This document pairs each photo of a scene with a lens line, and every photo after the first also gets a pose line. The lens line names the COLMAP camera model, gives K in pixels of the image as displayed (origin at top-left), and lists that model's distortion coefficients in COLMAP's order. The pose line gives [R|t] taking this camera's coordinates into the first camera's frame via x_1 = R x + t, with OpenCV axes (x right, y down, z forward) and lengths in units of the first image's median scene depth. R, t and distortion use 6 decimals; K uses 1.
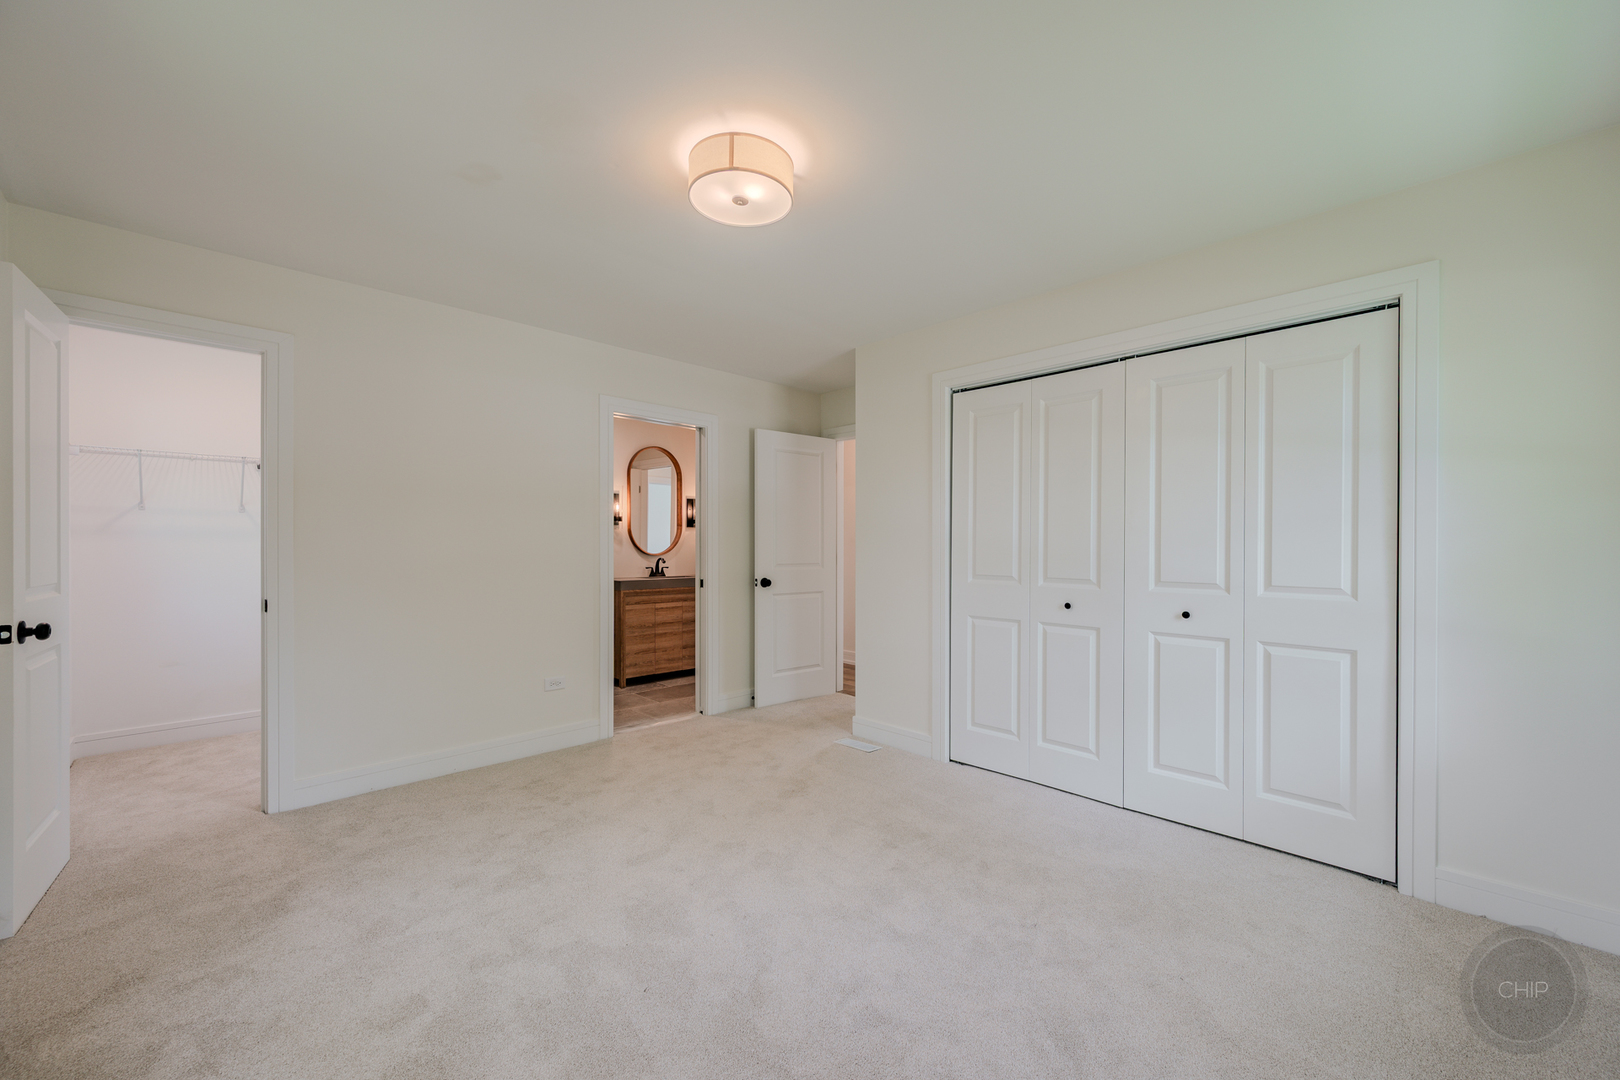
lens RADIAL K [[639.2, 0, 808.5], [0, 639.2, 544.1], [0, 0, 1]] dist [0.000005, 0.000764]
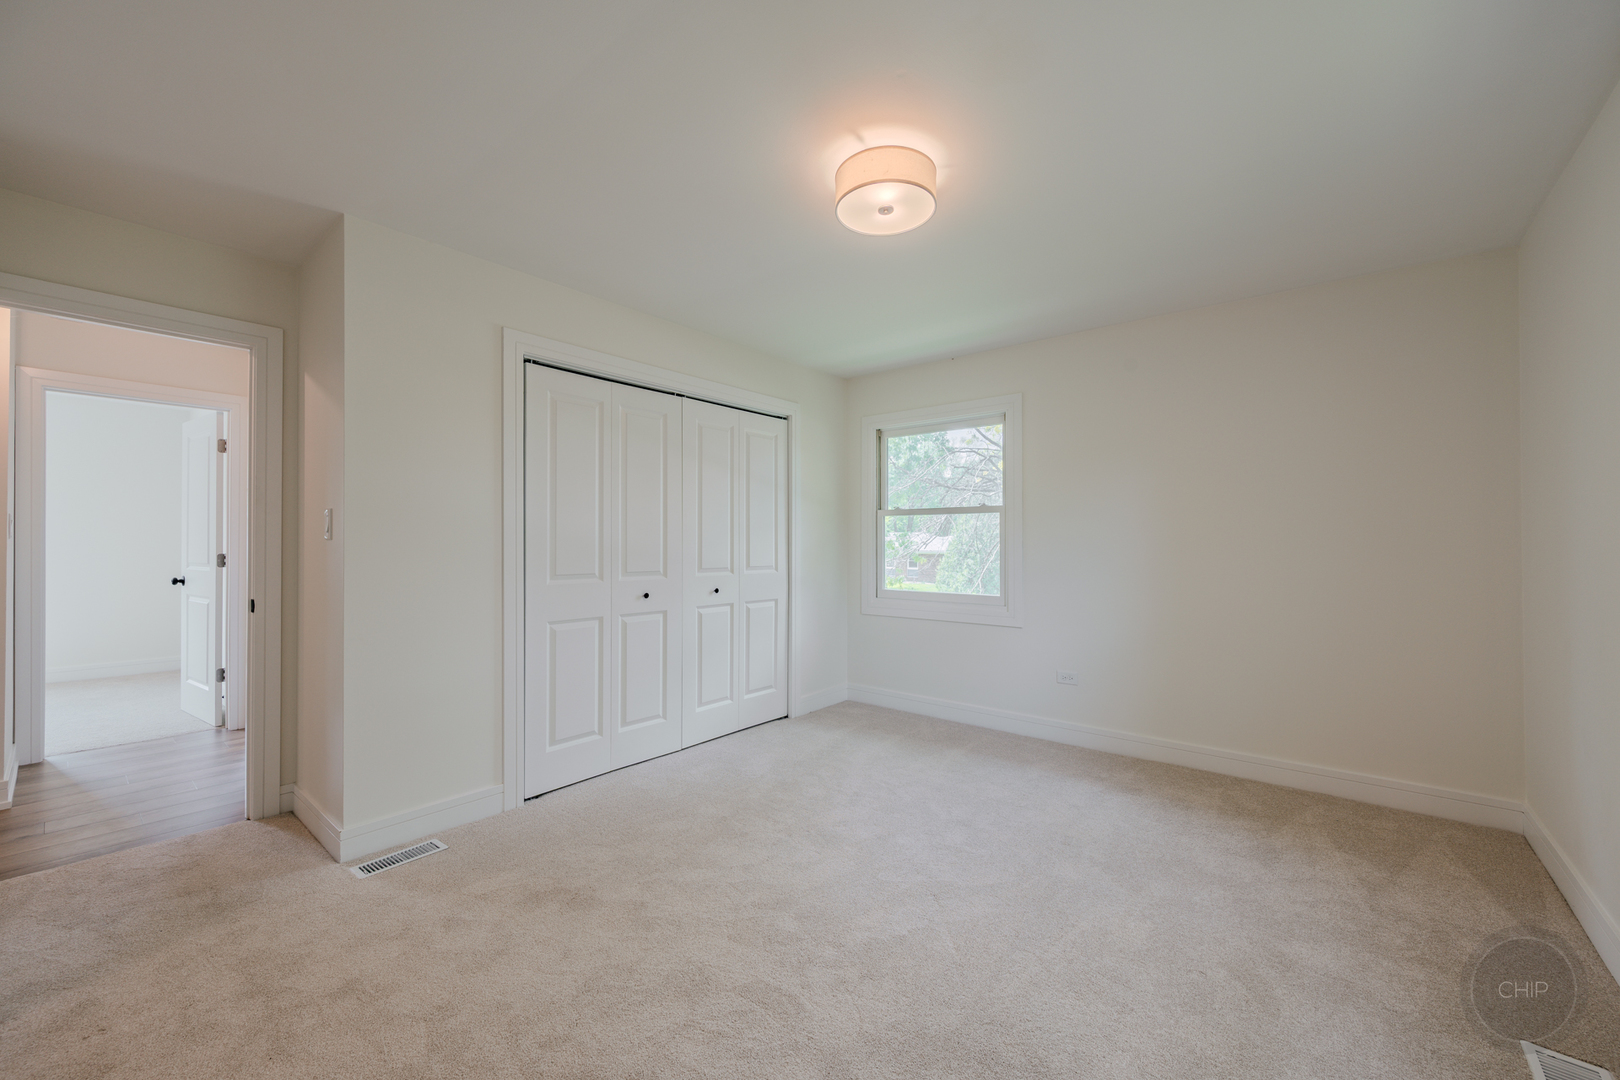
lens RADIAL K [[639.2, 0, 812.1], [0, 639.2, 541.3], [0, 0, 1]] dist [0.000005, 0.000764]
pose [[-0.106337, 0.003420, 0.994324, -0.659264], [0.006118, 0.999977, -0.002785, 0.004862], [-0.994311, 0.005787, -0.106355, 0.728932]]
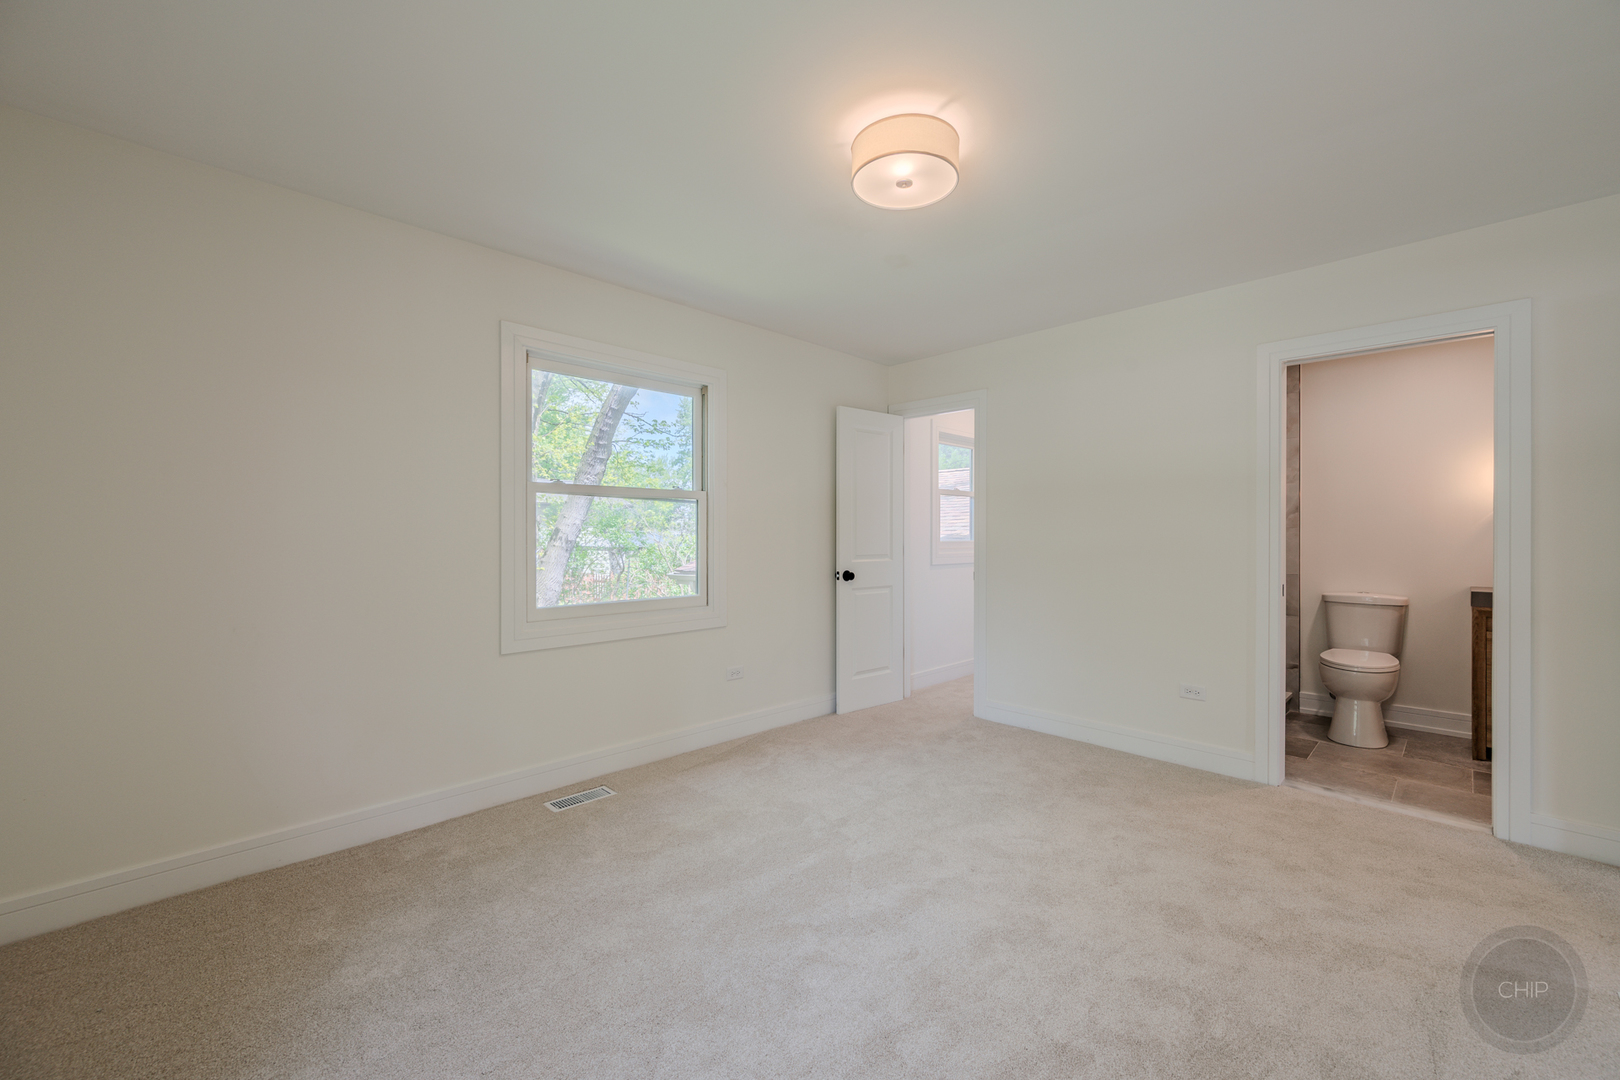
lens RADIAL K [[639.2, 0, 809.2], [0, 639.2, 535.6], [0, 0, 1]] dist [0.000005, 0.000764]
pose [[-0.010504, 0.002805, -0.999941, 0.532295], [0.004966, 0.999984, 0.002753, -0.004274], [0.999933, -0.004937, -0.010518, 0.513999]]
